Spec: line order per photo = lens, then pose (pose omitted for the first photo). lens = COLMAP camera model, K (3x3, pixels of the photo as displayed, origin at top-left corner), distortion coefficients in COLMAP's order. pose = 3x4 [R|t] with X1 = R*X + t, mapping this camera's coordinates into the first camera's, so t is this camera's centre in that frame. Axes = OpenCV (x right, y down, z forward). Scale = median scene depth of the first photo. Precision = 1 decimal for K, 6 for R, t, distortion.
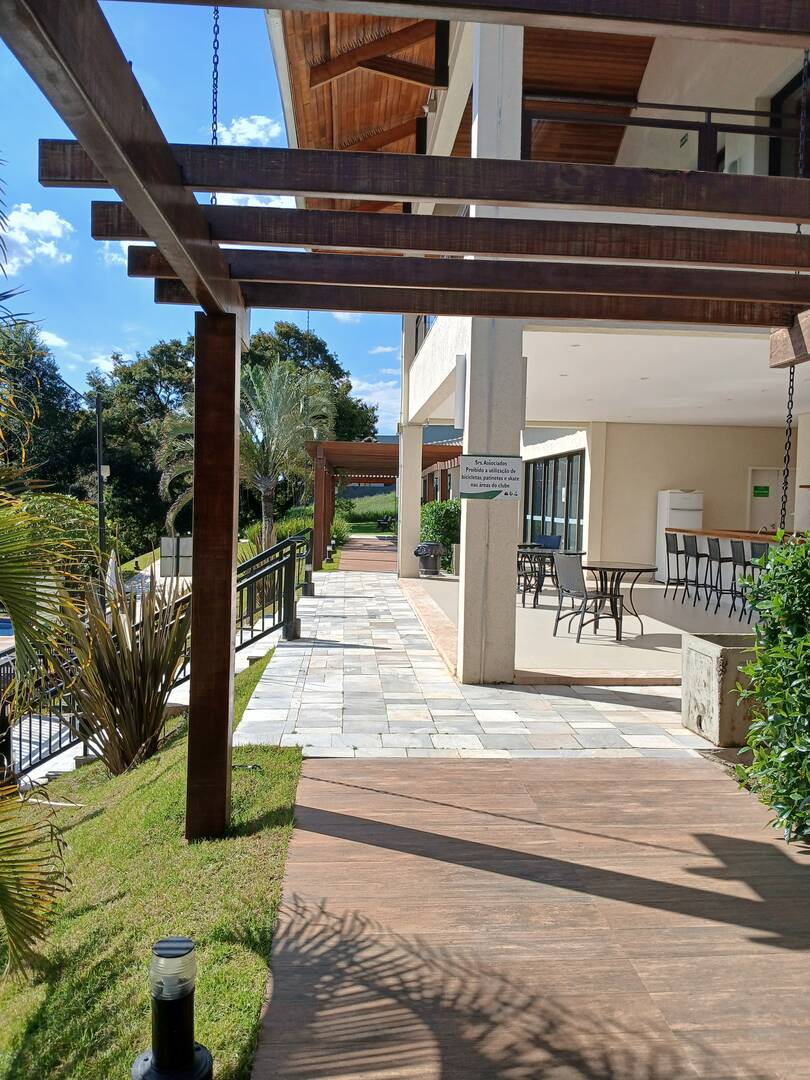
lens RADIAL K [[867.4, 0, 405.0], [0, 867.4, 540.0], [0, 0, 1]] dist [0.007498, 0.048981]
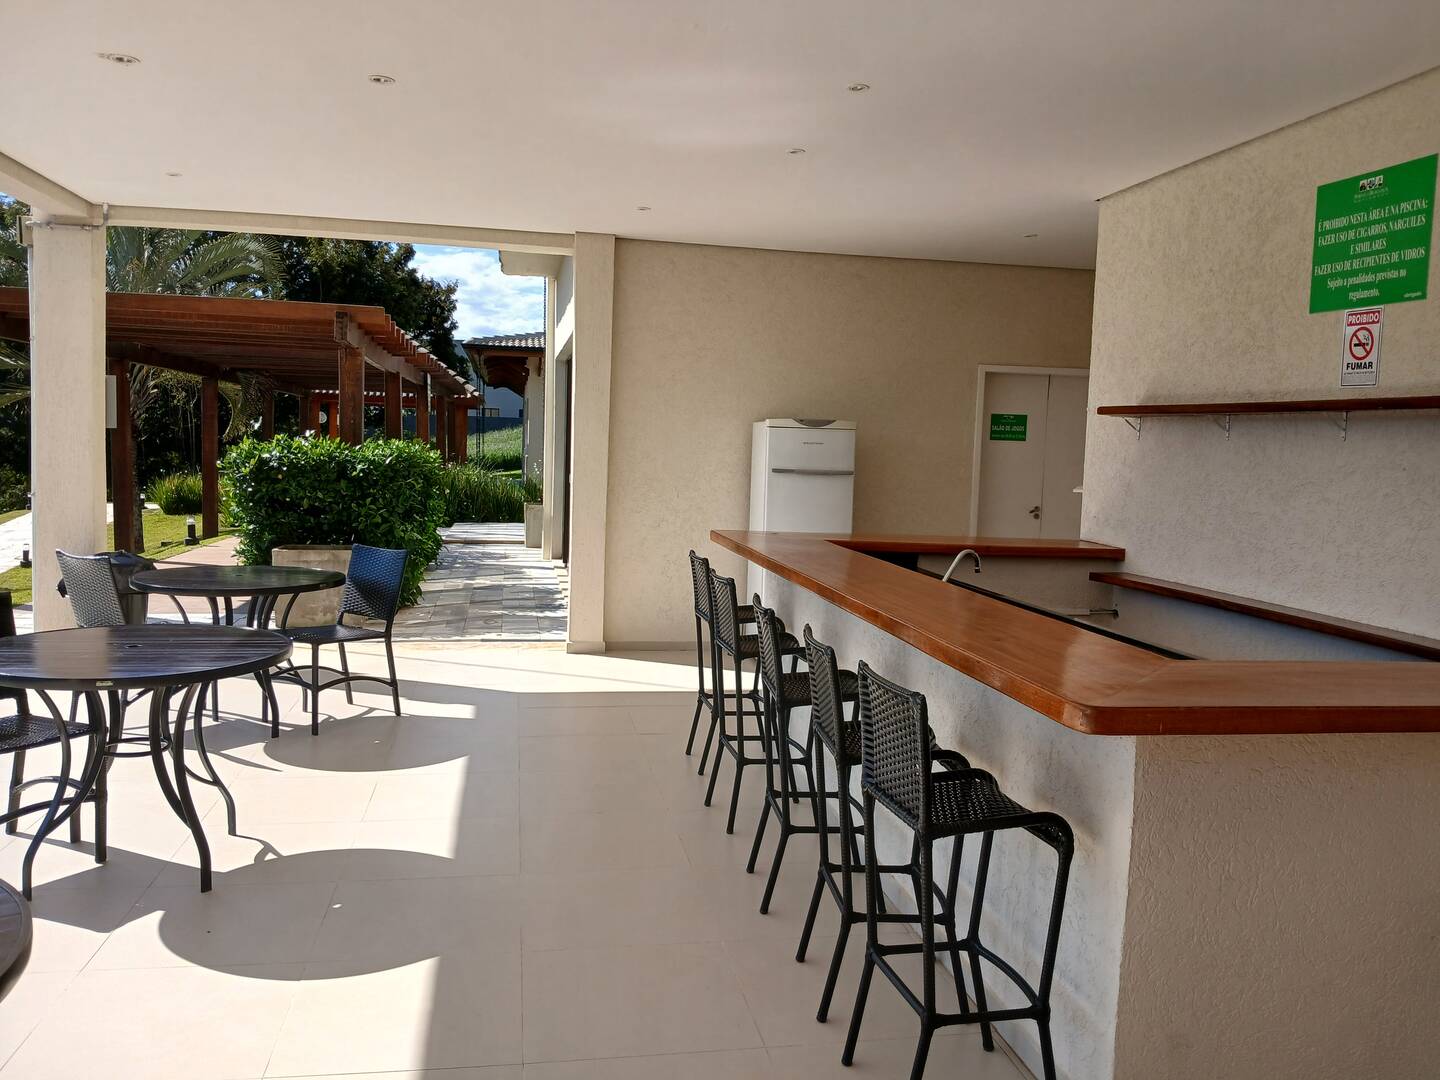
lens RADIAL K [[1156.6, 0, 720.0], [0, 1156.6, 540.0], [0, 0, 1]] dist [0.007498, 0.048981]
pose [[0.994209, 0.003771, 0.107400, 0.323396], [-0.008283, 0.999100, 0.041602, -0.036828], [-0.107147, -0.042250, 0.993345, 0.708638]]
